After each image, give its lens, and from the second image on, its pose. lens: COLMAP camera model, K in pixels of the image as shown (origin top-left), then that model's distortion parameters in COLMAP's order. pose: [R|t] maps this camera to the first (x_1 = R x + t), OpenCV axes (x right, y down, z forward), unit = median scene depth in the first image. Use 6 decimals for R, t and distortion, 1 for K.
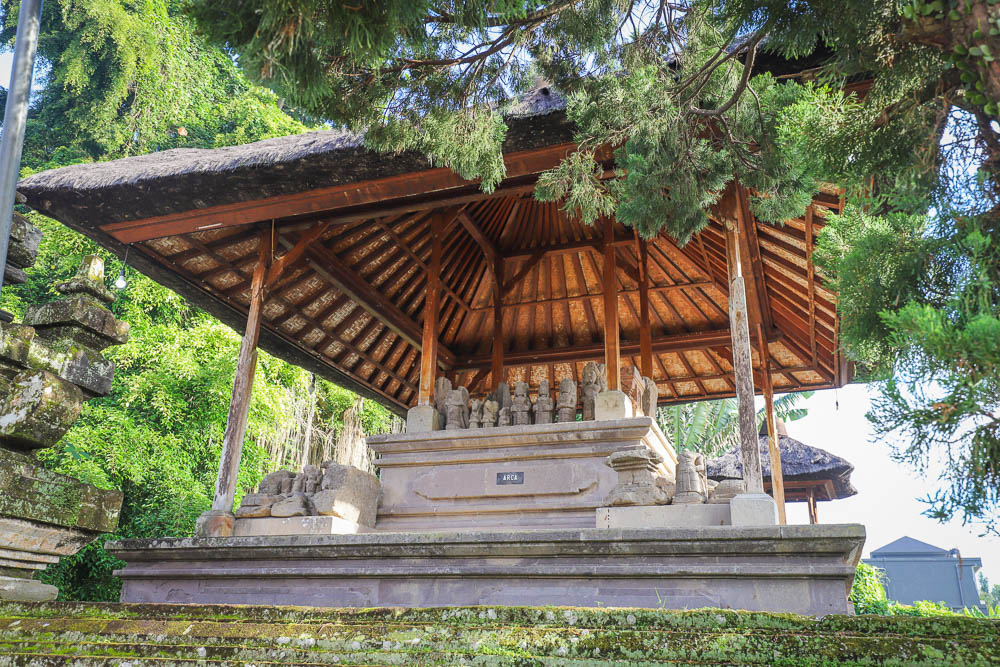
lens RADIAL K [[792.8, 0, 500.0], [0, 792.8, 333.5], [0, 0, 1]] dist [0.002241, 0.000095]
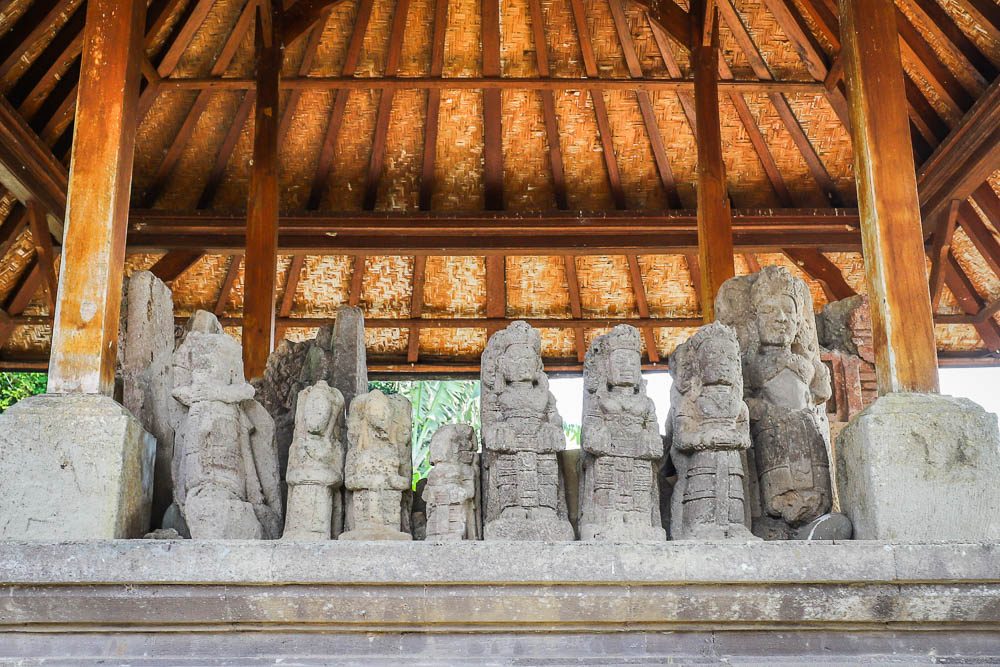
lens RADIAL K [[1179.1, 0, 500.0], [0, 1179.1, 333.5], [0, 0, 1]] dist [0.000446, 0.004278]
pose [[0.934373, 0.067044, 0.349932, -0.073558], [-0.101269, 0.991603, 0.080423, 0.025361], [-0.341602, -0.110582, 0.933317, 0.468550]]
